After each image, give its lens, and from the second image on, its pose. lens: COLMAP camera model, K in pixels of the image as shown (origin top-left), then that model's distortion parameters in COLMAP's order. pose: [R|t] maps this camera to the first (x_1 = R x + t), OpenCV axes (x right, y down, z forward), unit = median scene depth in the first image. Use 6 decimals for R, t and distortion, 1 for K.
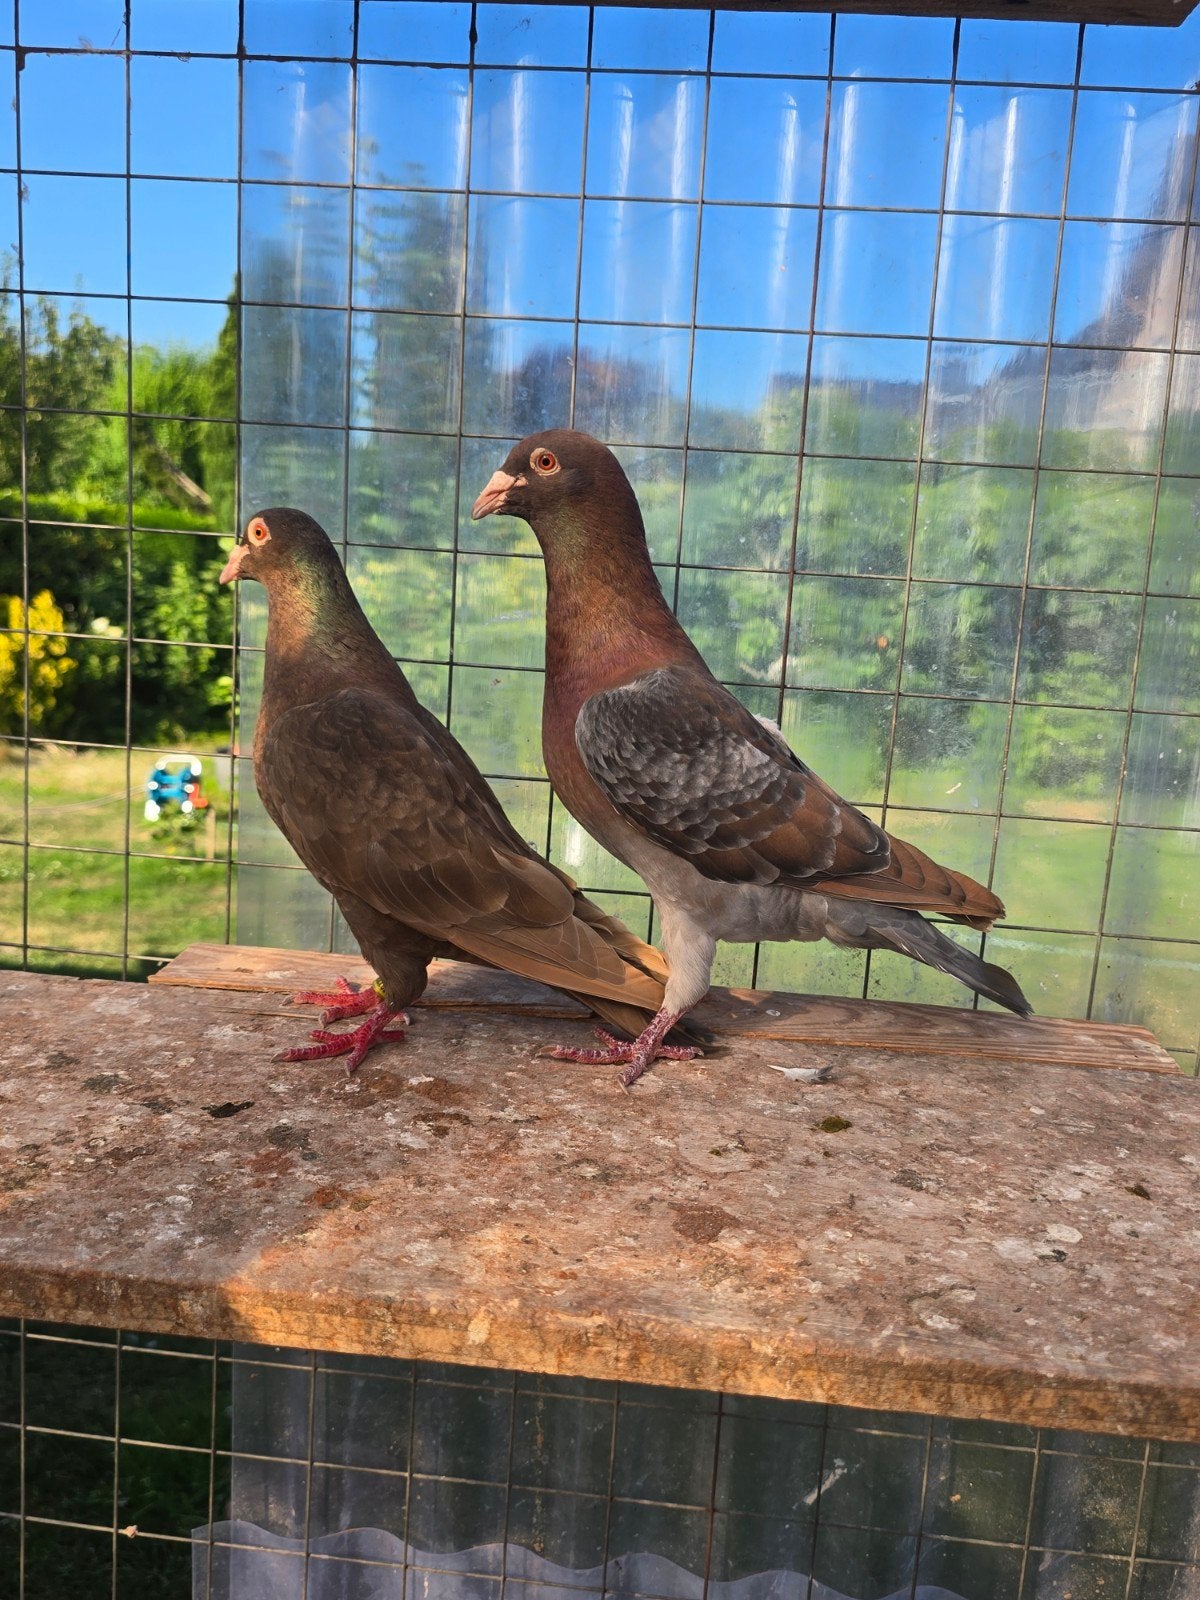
lens RADIAL K [[1333.5, 0, 600.0], [0, 1333.5, 800.0], [0, 0, 1]] dist [0.071451, -0.133883]
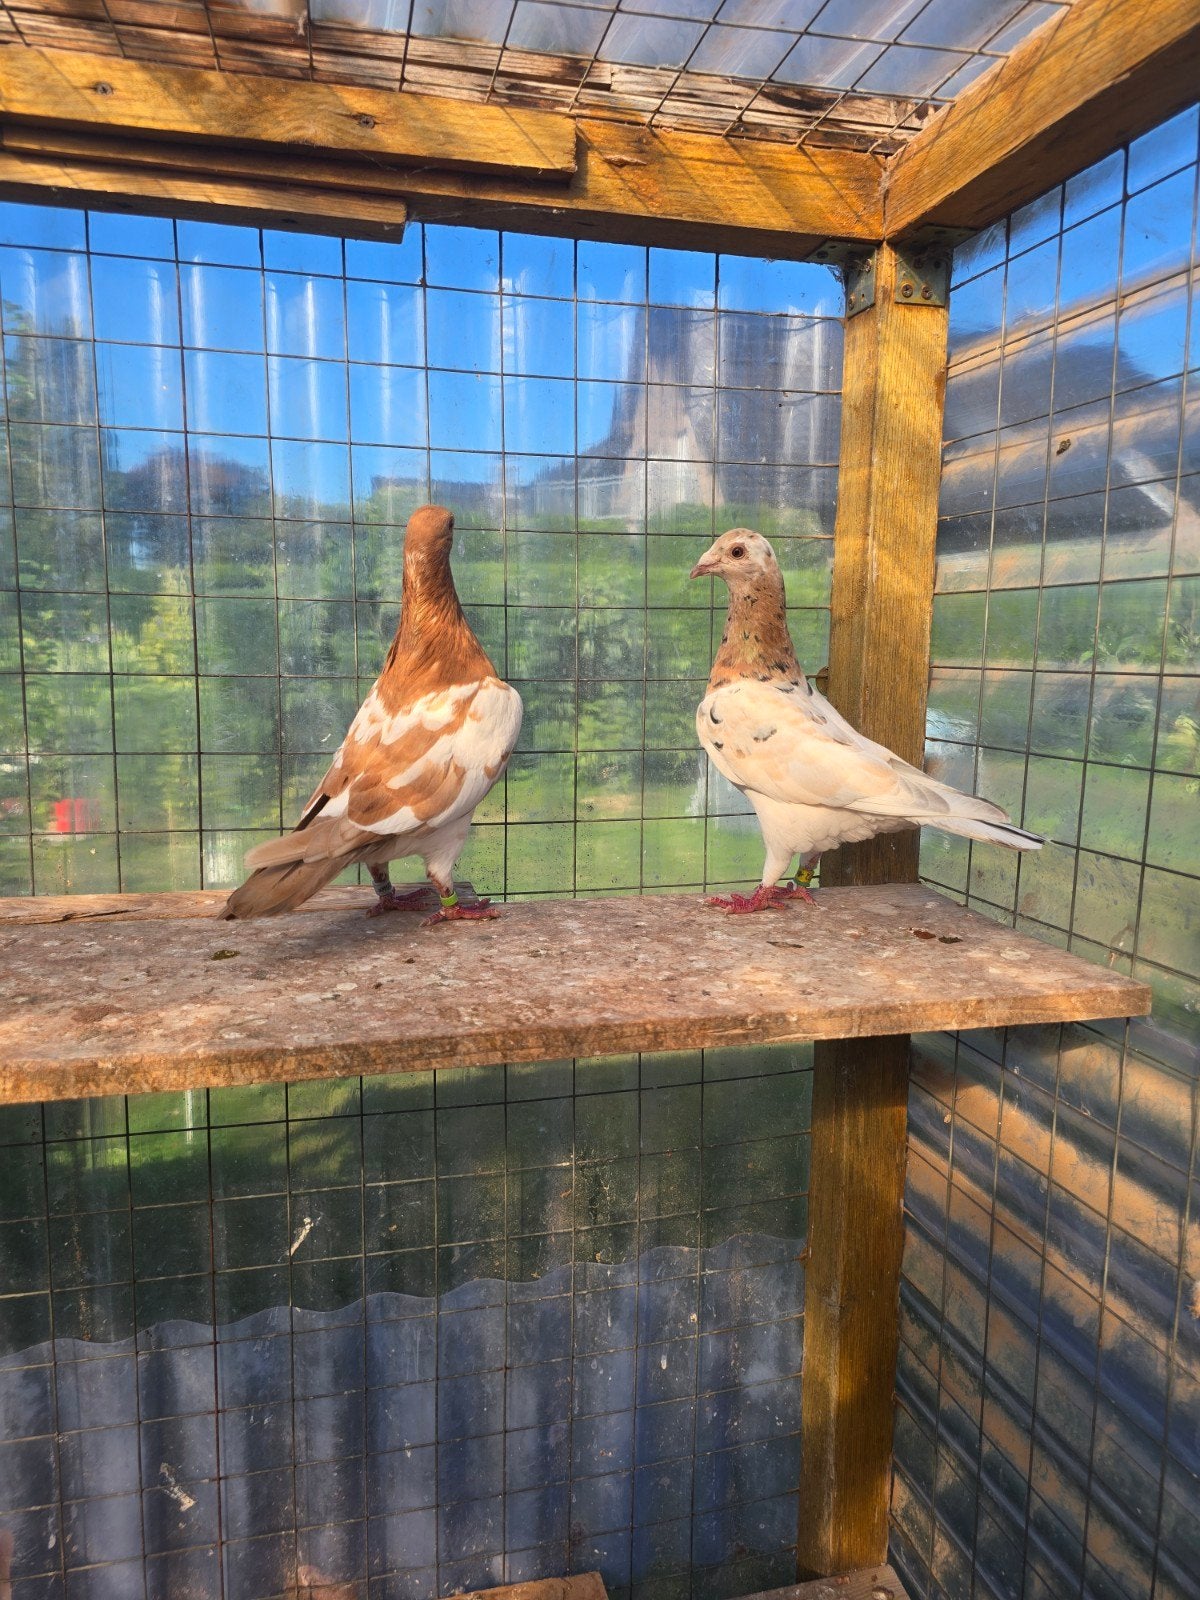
lens RADIAL K [[1089.8, 0, 603.4], [0, 1089.8, 796.6], [0, 0, 1]] dist [0.010514, -0.002704]
pose [[0.948598, -0.090826, 0.303171, 0.273330], [0.097584, 0.995201, -0.007183, 0.142999], [-0.301064, 0.036398, 0.952909, -0.342619]]
